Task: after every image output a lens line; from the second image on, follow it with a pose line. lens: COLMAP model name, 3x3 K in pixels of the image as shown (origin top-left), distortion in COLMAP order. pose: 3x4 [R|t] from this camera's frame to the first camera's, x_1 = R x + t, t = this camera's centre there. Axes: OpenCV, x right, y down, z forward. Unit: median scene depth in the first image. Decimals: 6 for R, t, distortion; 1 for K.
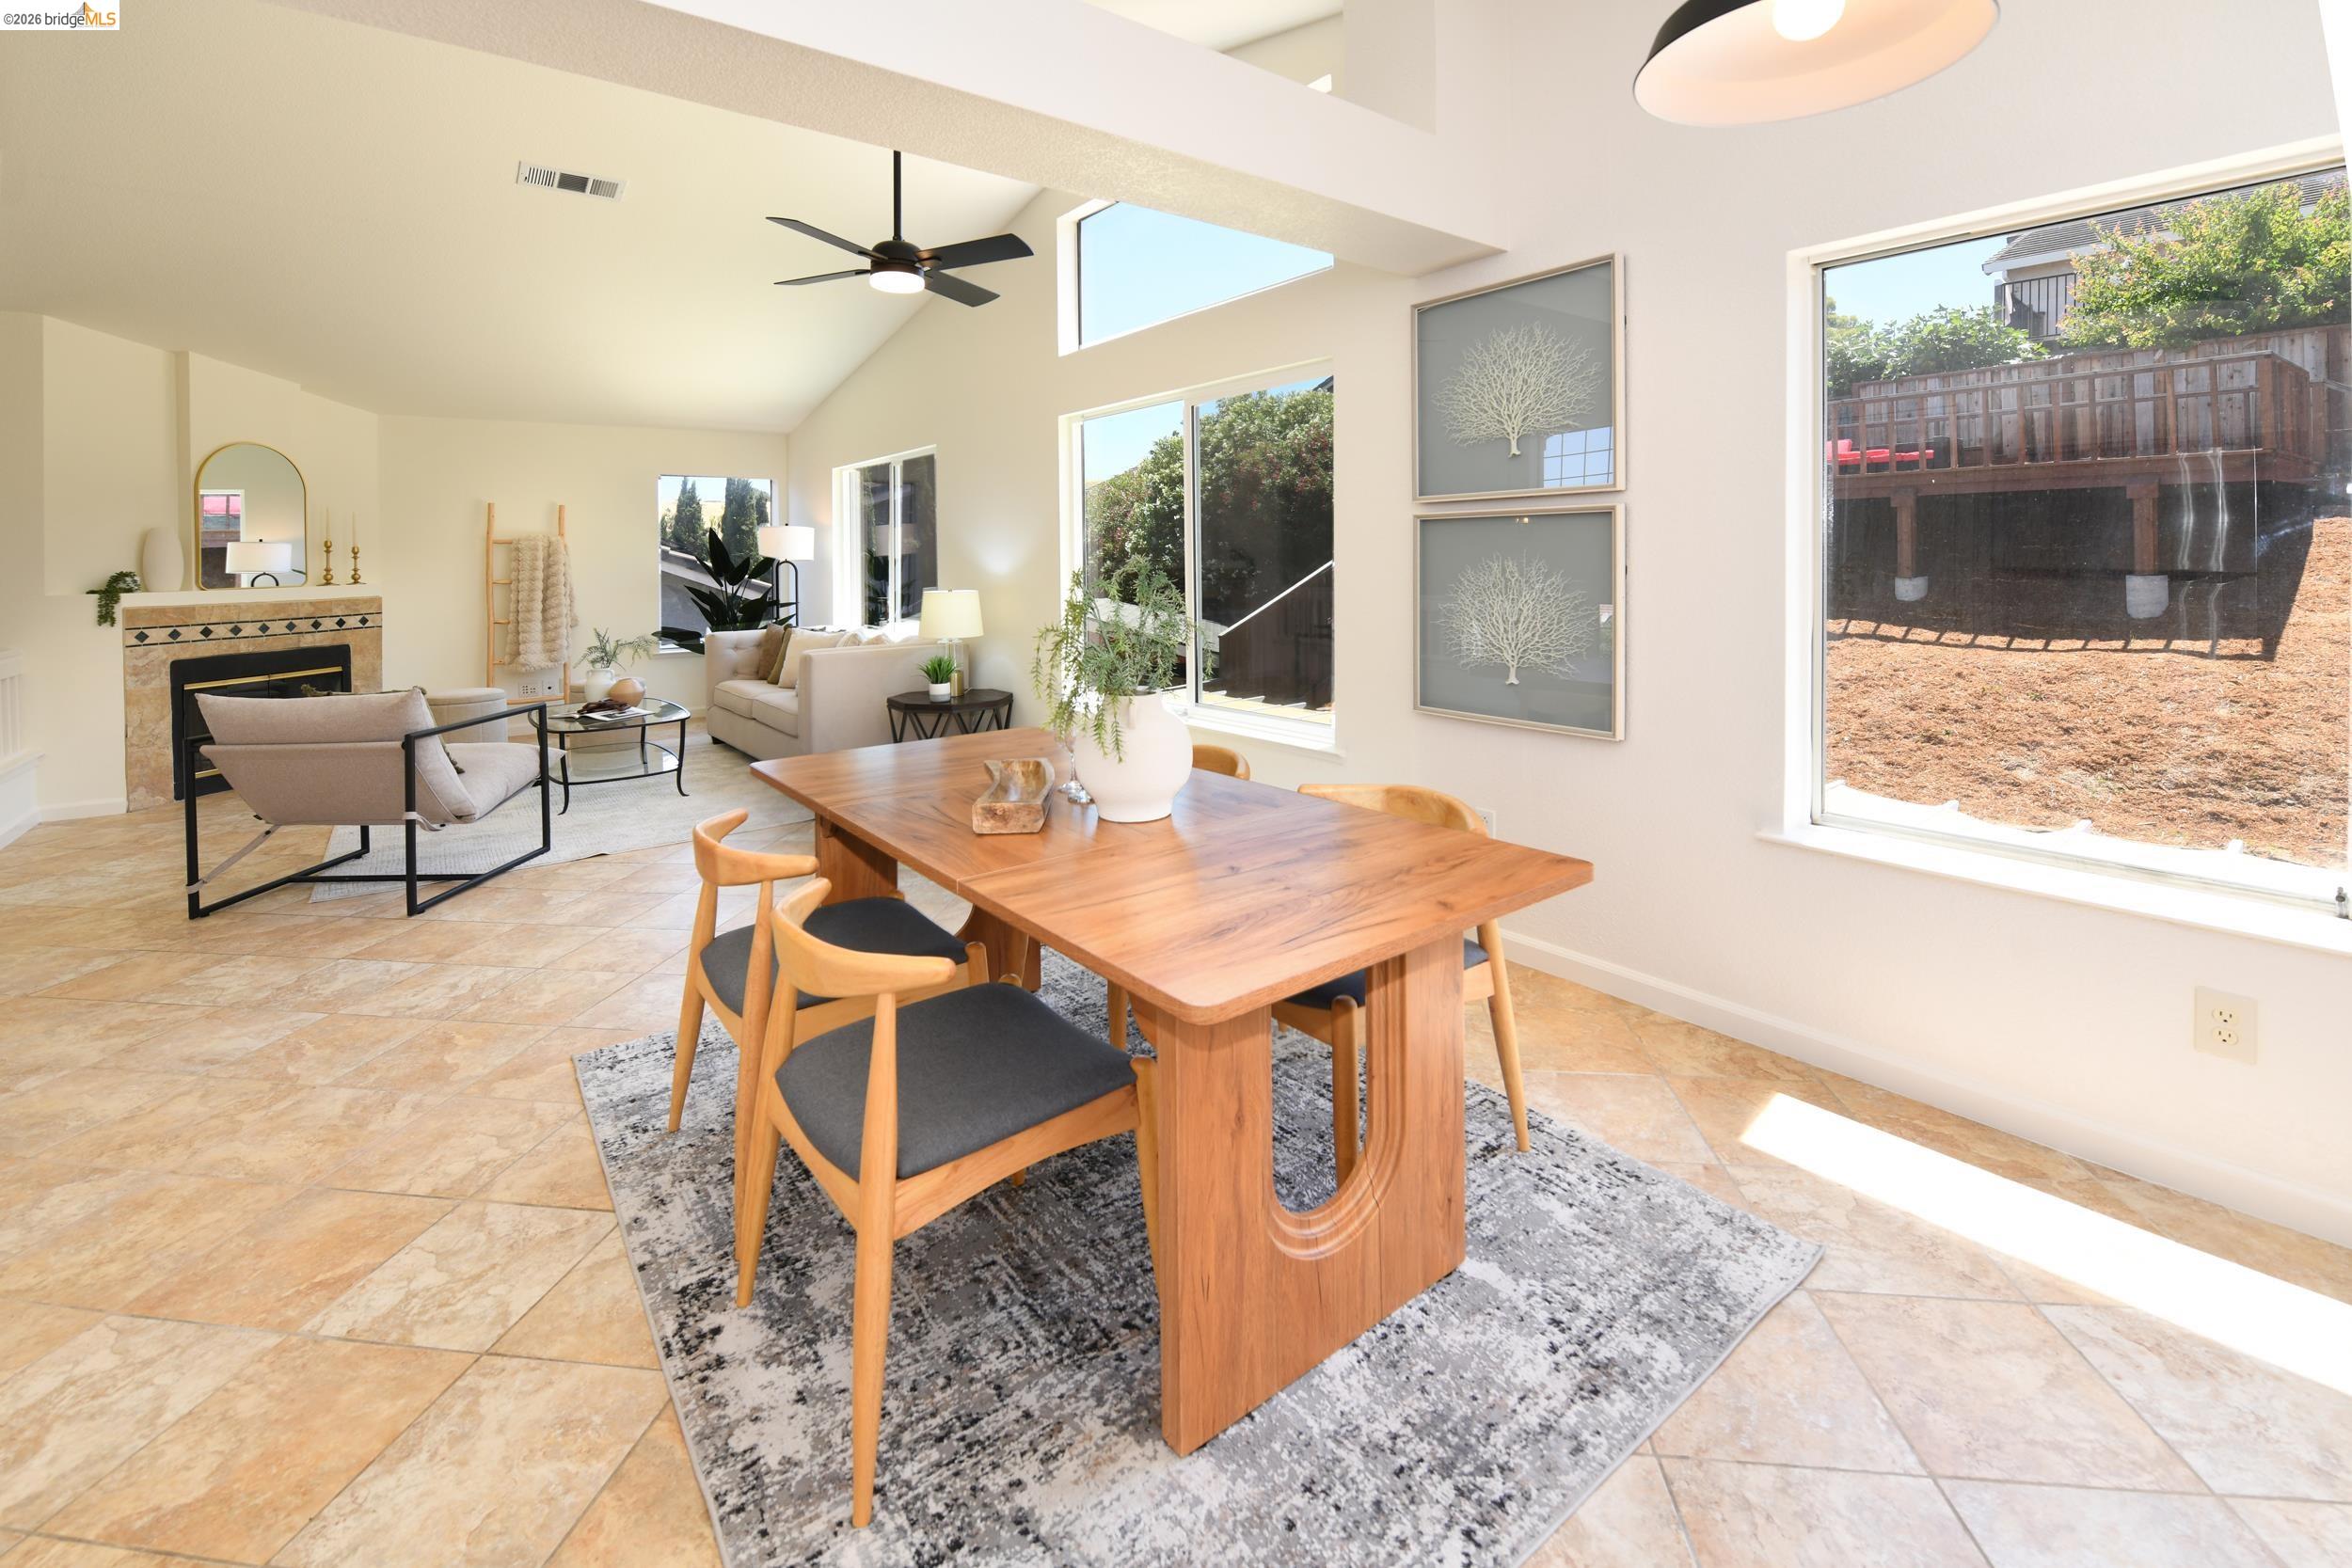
lens RADIAL K [[1066.6, 0, 1223.4], [0, 1066.6, 545.8], [0, 0, 1]] dist [-0.005707, -0.001707]
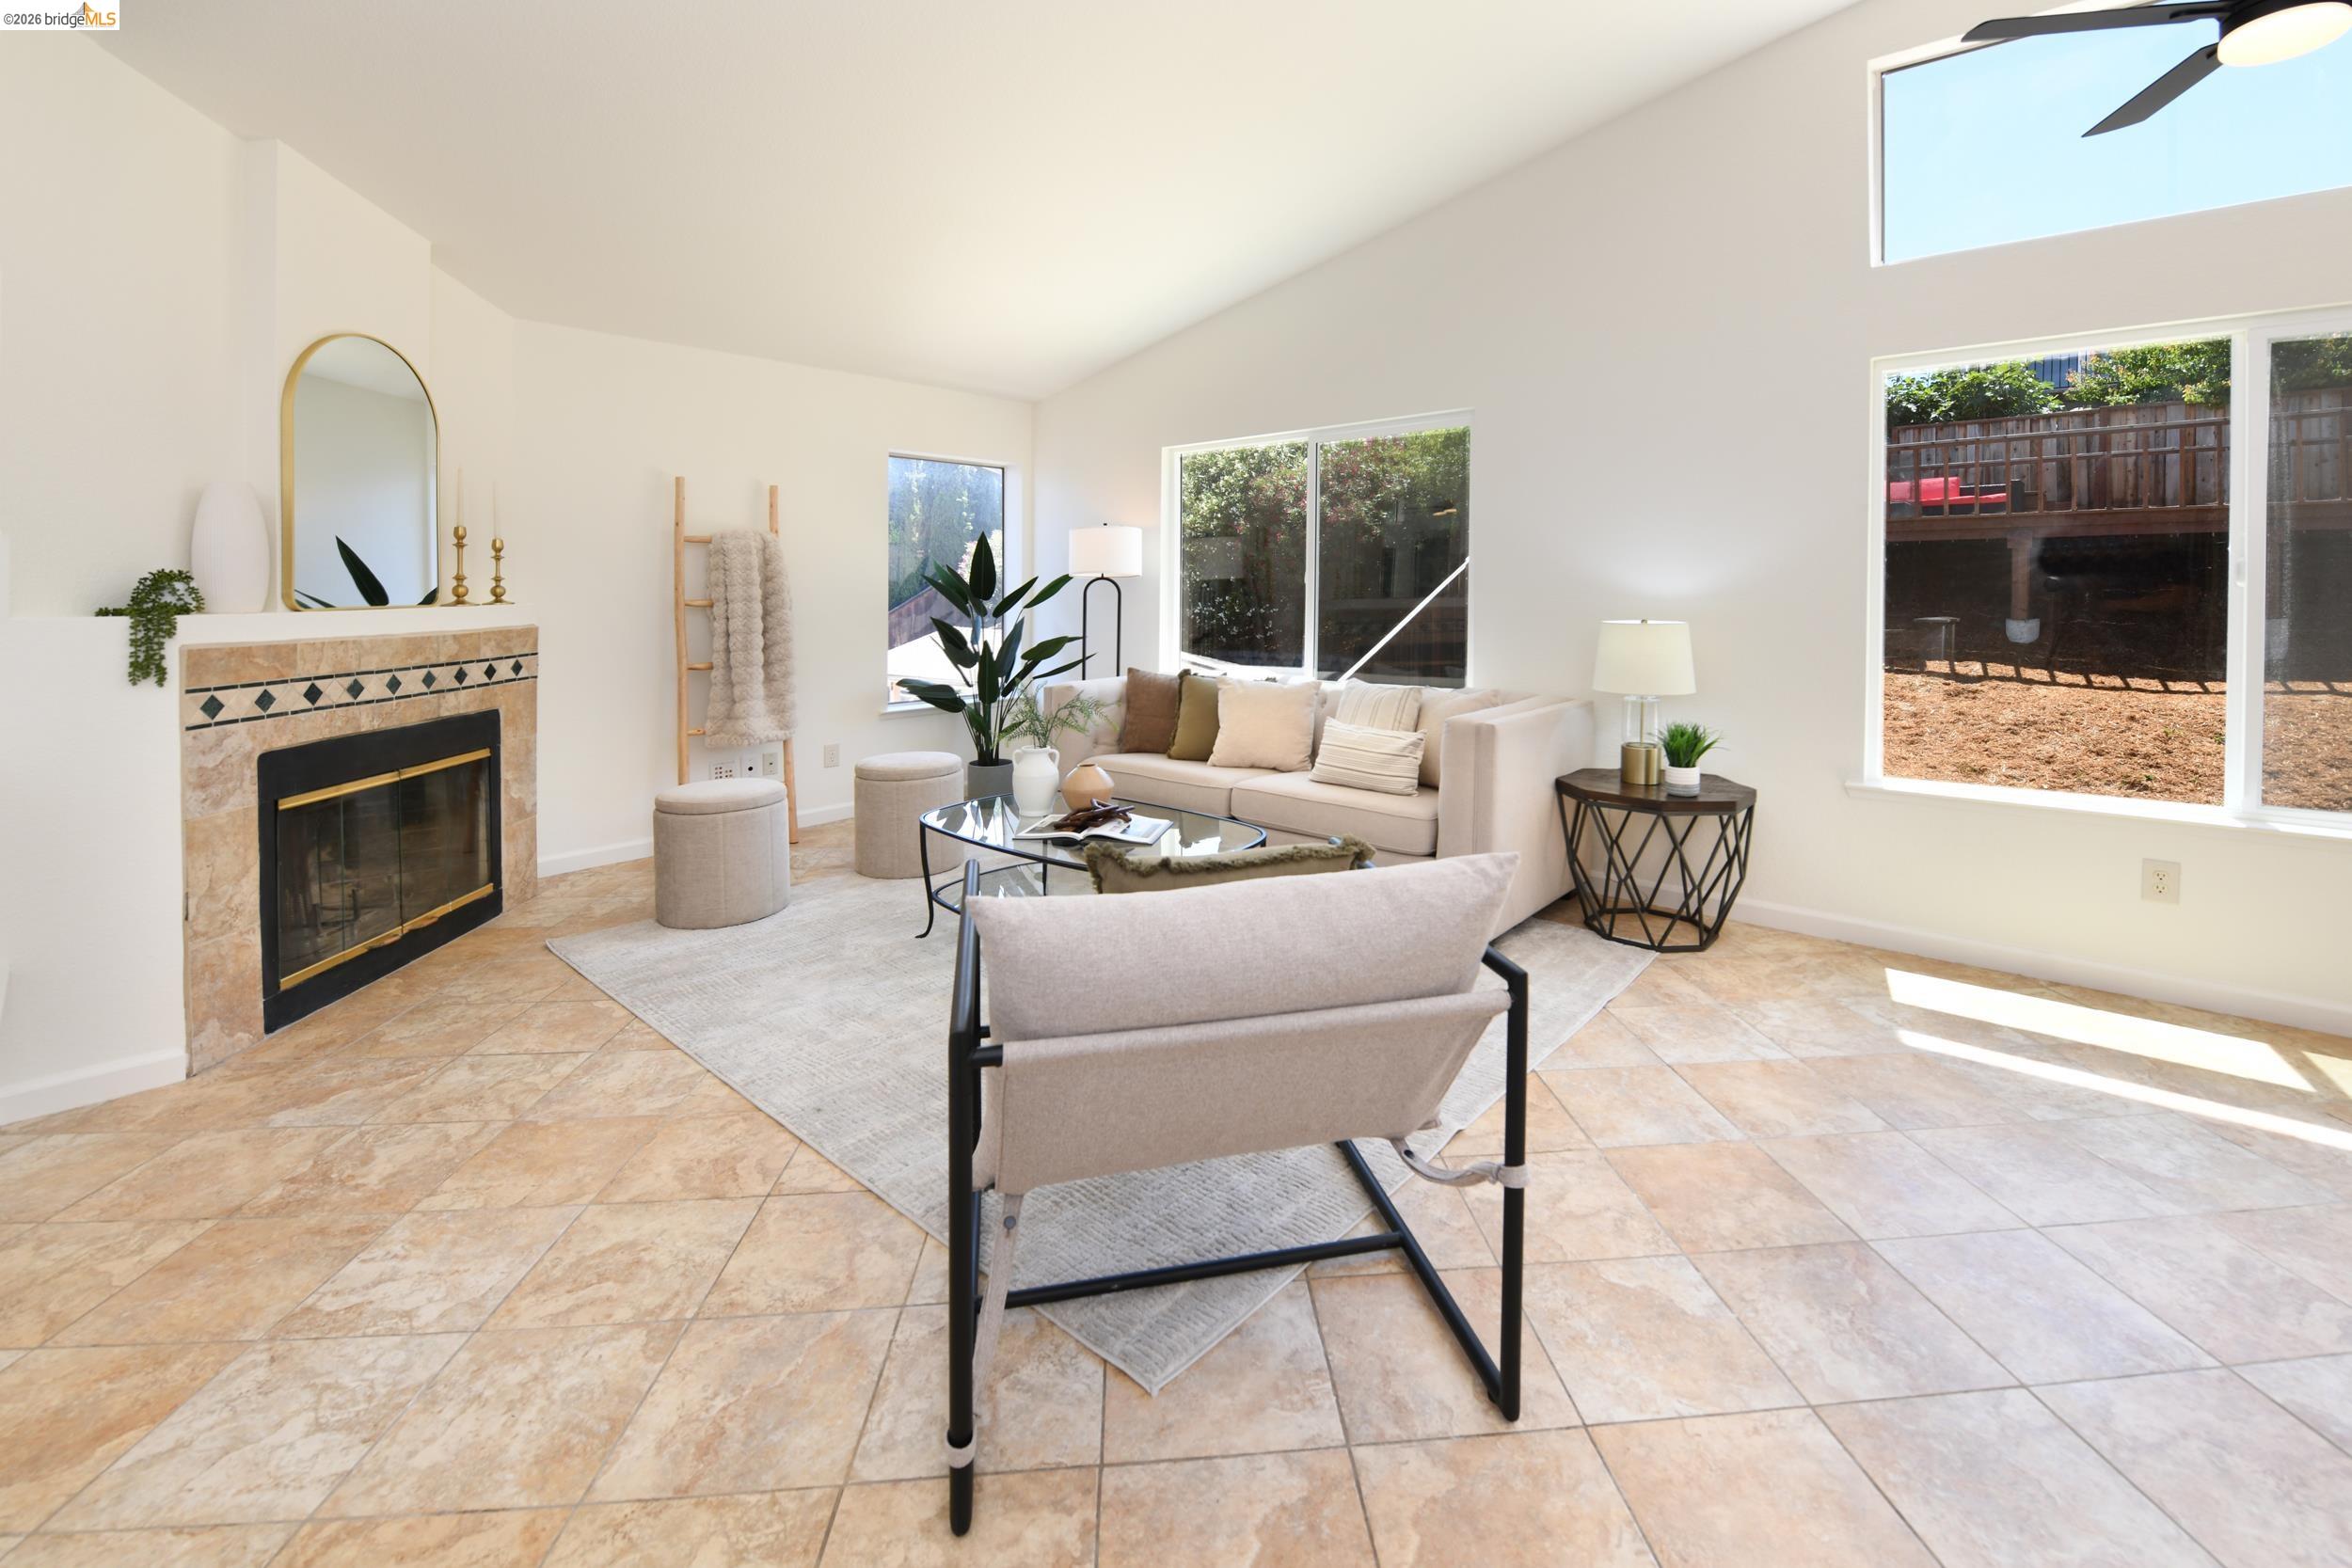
lens RADIAL K [[1066.6, 0, 1265.9], [0, 1066.6, 588.7], [0, 0, 1]] dist [-0.005707, -0.001707]
pose [[0.978871, 0.016714, 0.203793, -0.484402], [-0.018326, 0.999814, 0.006028, 0.015527], [-0.203654, -0.009636, 0.978996, 0.321482]]
